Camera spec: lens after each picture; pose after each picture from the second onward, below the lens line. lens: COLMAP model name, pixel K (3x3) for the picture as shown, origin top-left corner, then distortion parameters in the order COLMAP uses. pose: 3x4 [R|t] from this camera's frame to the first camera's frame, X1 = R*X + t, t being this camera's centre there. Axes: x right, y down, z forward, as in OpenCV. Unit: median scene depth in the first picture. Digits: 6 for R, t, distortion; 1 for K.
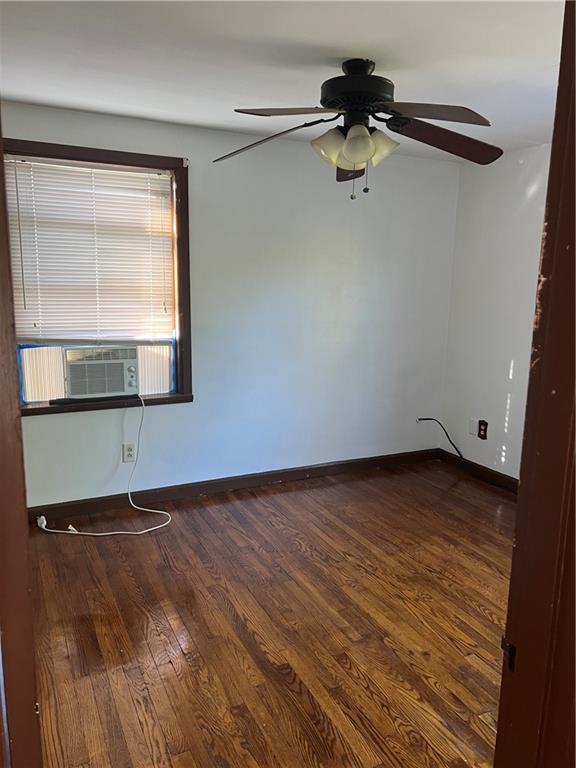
lens RADIAL K [[577.4, 0, 289.8], [0, 577.4, 392.5], [0, 0, 1]] dist [0.105174, -0.156616]
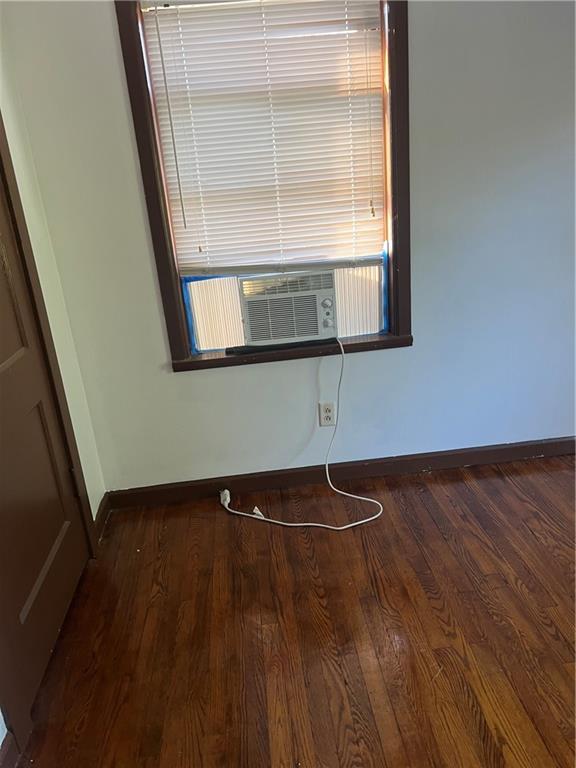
lens RADIAL K [[577.4, 0, 289.8], [0, 577.4, 392.5], [0, 0, 1]] dist [0.105174, -0.156616]
pose [[0.929017, 0.028381, -0.368947, -0.047945], [0.029610, 0.988156, 0.150570, -0.041011], [0.368850, -0.150807, 0.917173, 0.316153]]
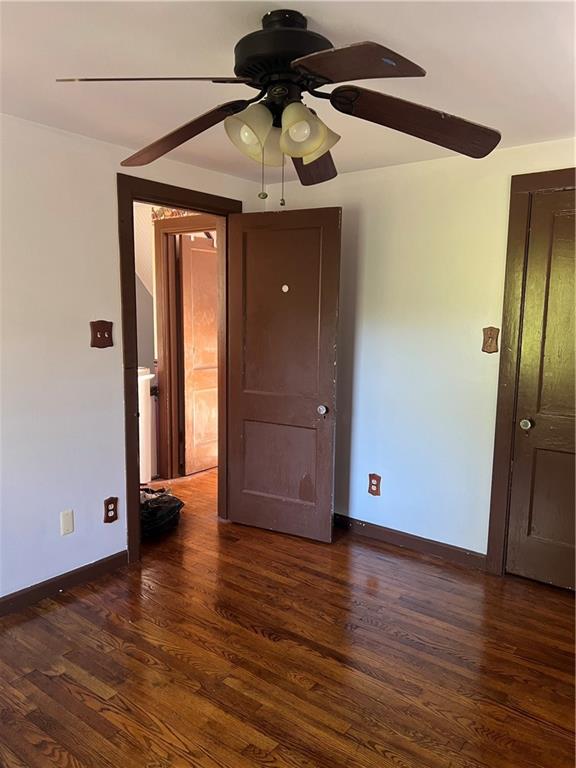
lens RADIAL K [[577.4, 0, 289.8], [0, 577.4, 392.5], [0, 0, 1]] dist [0.105174, -0.156616]
pose [[-0.897808, 0.032509, -0.439186, 0.305801], [-0.114684, 0.945603, 0.304437, -0.237095], [0.425193, 0.323694, -0.845242, 1.206047]]
